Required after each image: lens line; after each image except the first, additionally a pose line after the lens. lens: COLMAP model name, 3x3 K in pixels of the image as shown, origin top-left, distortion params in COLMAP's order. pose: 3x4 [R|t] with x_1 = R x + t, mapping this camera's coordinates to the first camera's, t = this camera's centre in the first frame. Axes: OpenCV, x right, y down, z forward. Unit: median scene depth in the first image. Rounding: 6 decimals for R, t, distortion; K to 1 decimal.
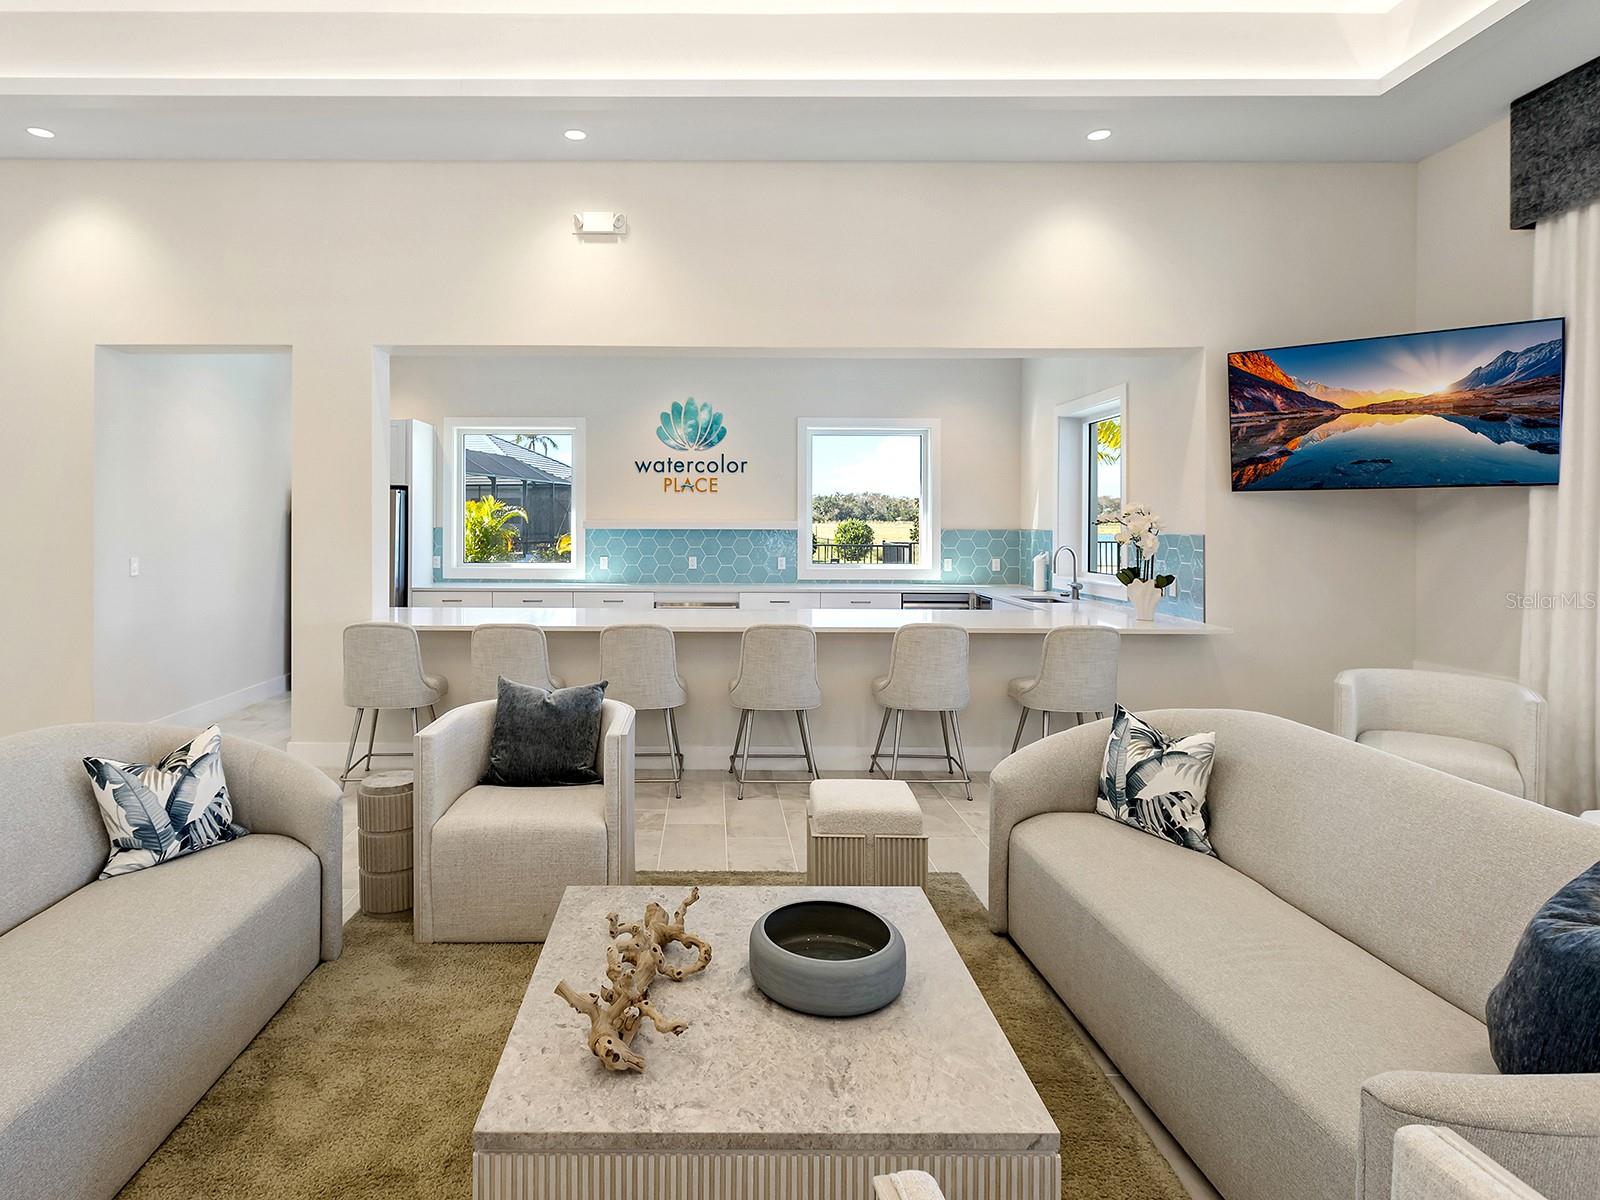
lens RADIAL K [[968.3, 0, 800.5], [0, 968.3, 528.9], [0, 0, 1]] dist [-0.019998, 0.051118]
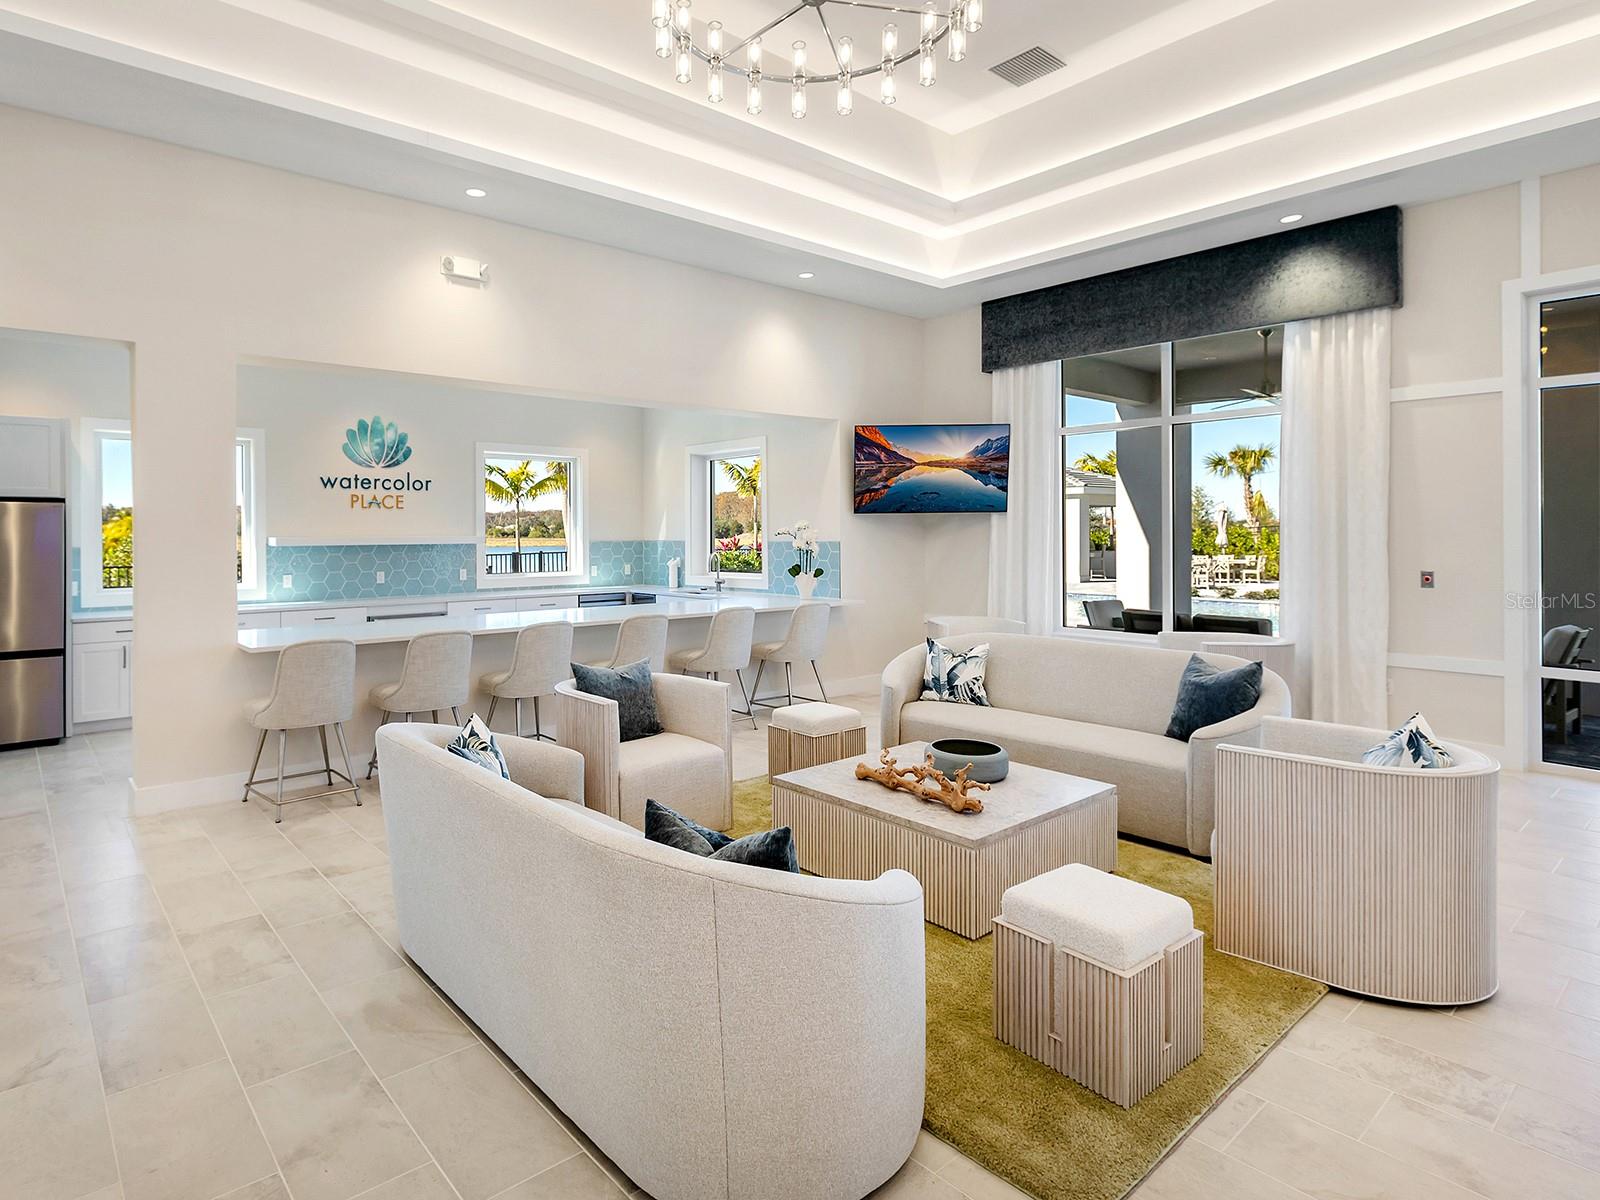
lens RADIAL K [[968.3, 0, 800.5], [0, 968.3, 528.9], [0, 0, 1]] dist [-0.019998, 0.051118]
pose [[0.726184, -0.006235, 0.687472, -0.516596], [0.017128, 0.999813, -0.009025, 0.000393], [-0.687287, 0.018328, 0.726154, -0.052551]]
